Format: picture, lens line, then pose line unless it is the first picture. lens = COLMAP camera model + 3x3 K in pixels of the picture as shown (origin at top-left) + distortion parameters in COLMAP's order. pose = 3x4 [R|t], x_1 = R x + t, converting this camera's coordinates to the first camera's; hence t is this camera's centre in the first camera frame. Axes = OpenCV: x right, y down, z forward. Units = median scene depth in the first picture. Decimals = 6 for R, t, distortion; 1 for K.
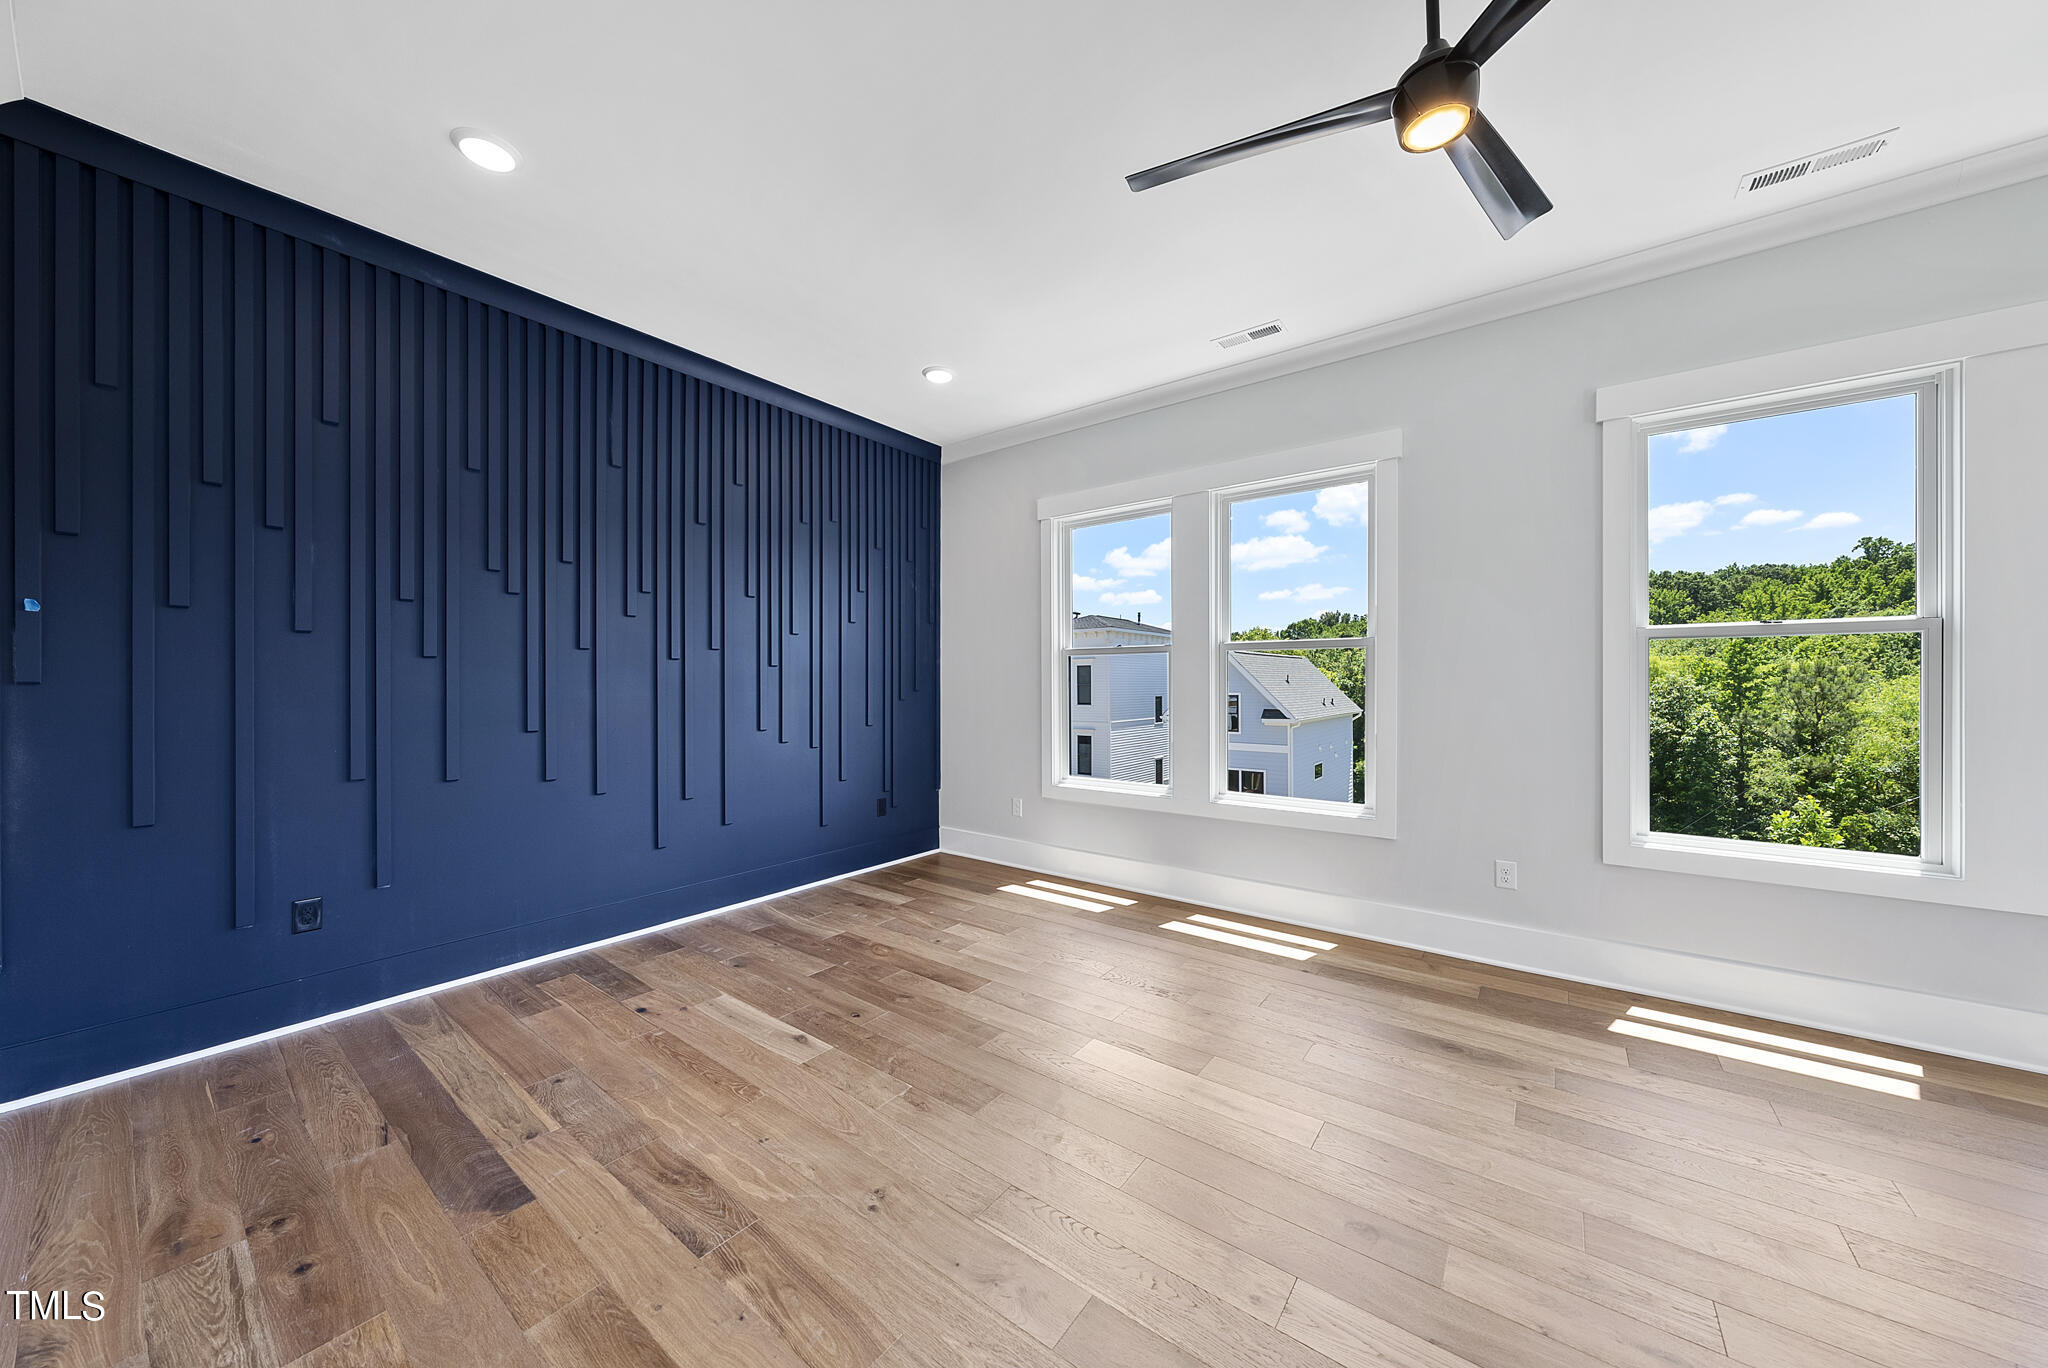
lens RADIAL K [[714.0, 0, 1016.7], [0, 714.0, 690.4], [0, 0, 1]] dist [-0.000751, -0.000196]
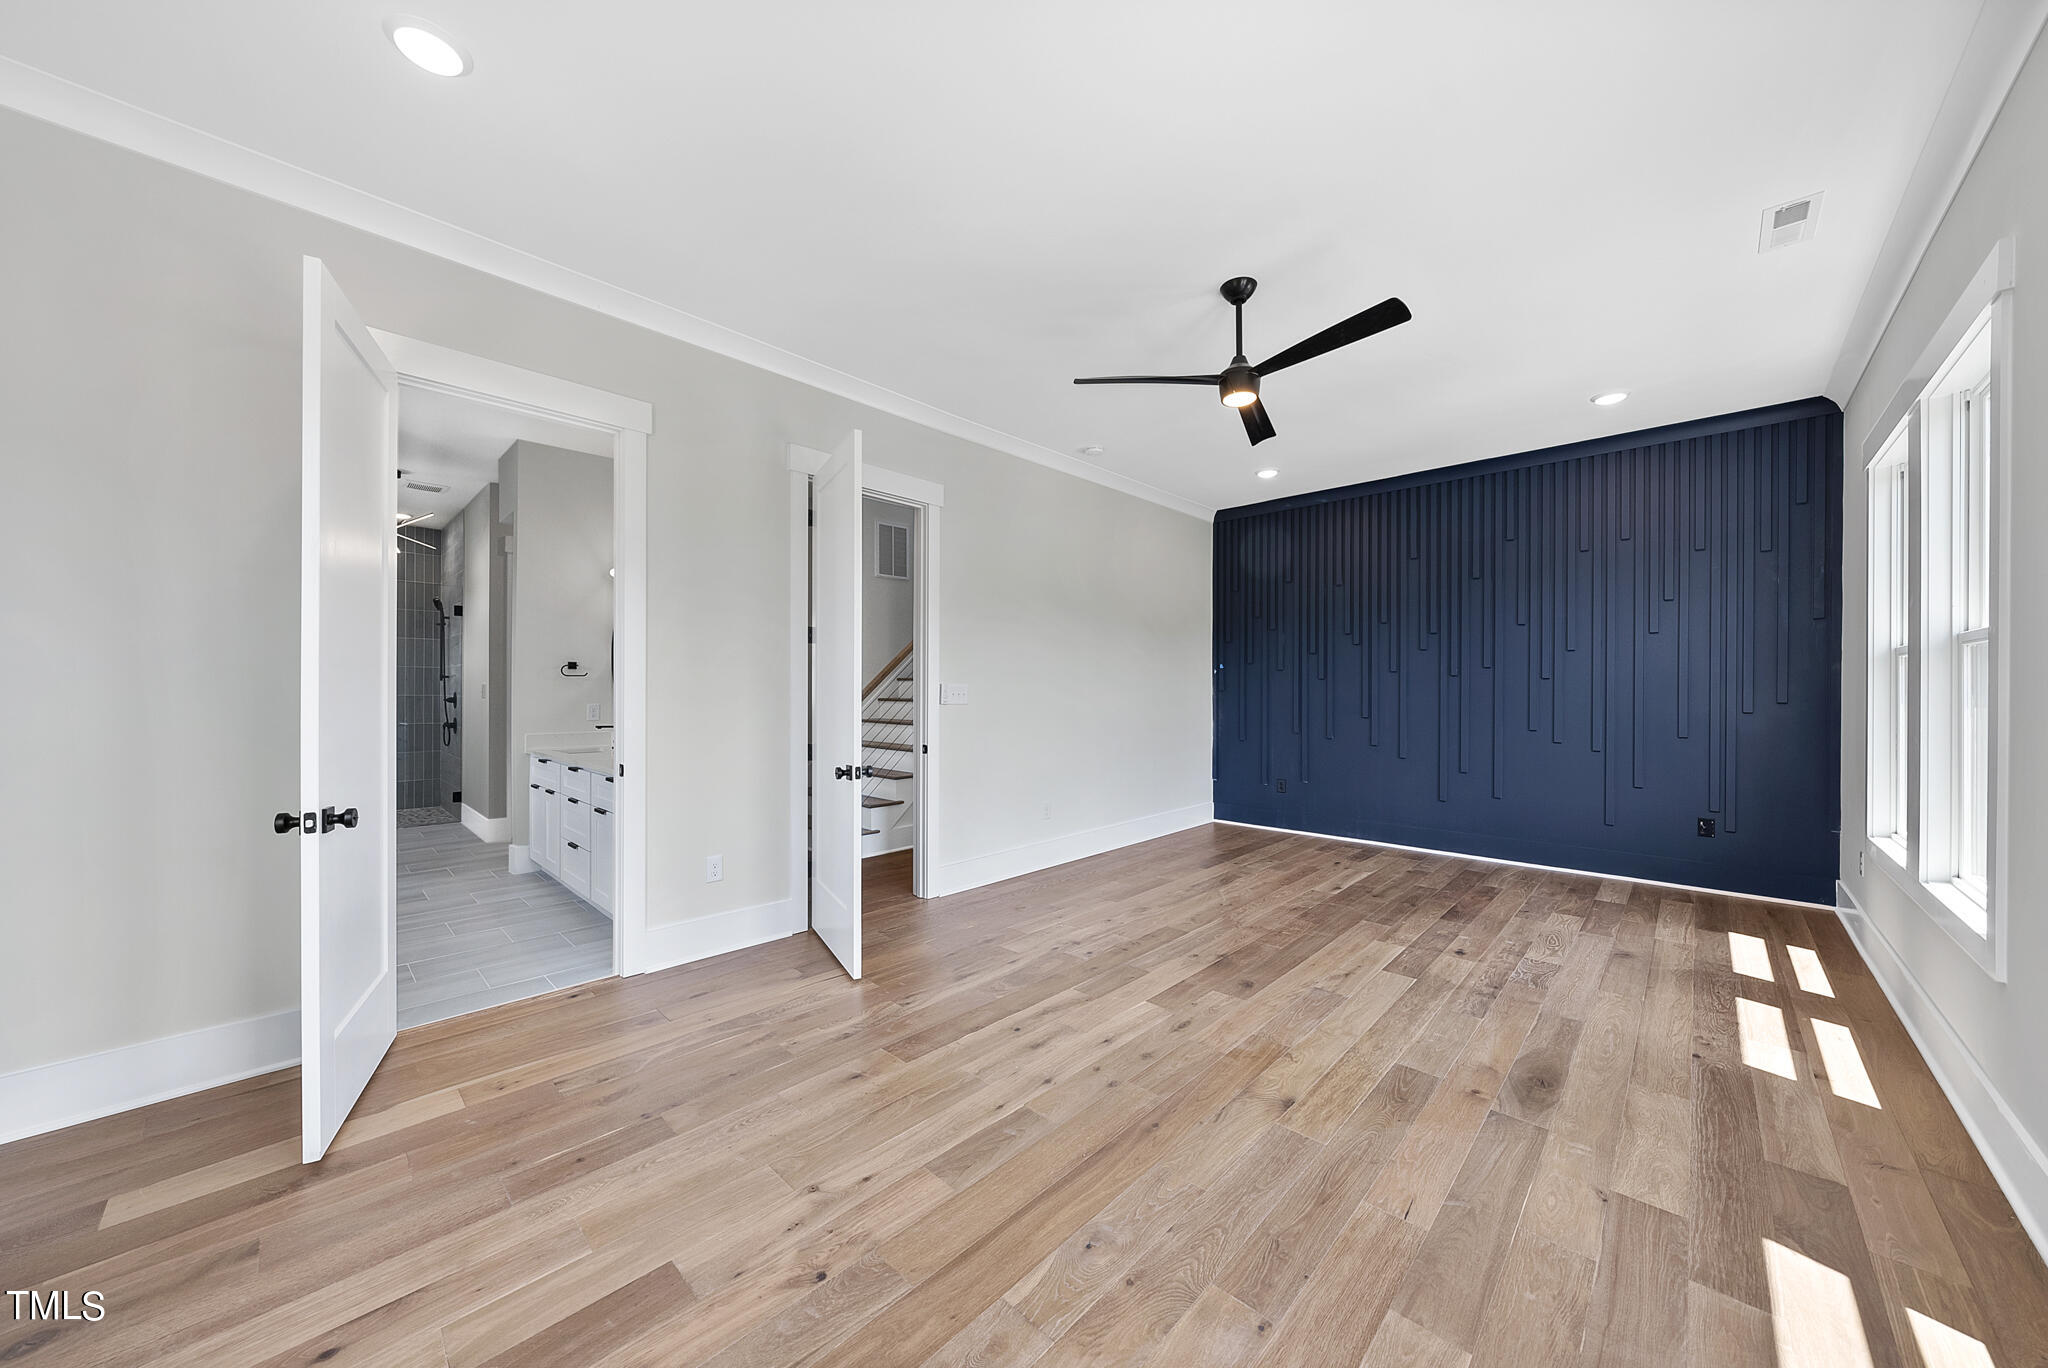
lens RADIAL K [[714.0, 0, 1016.7], [0, 714.0, 690.4], [0, 0, 1]] dist [-0.000751, -0.000196]
pose [[-0.131732, 0.001677, -0.991284, 1.359372], [-0.015684, 0.999870, 0.003776, -0.007050], [0.991161, 0.016045, -0.131688, 0.359015]]
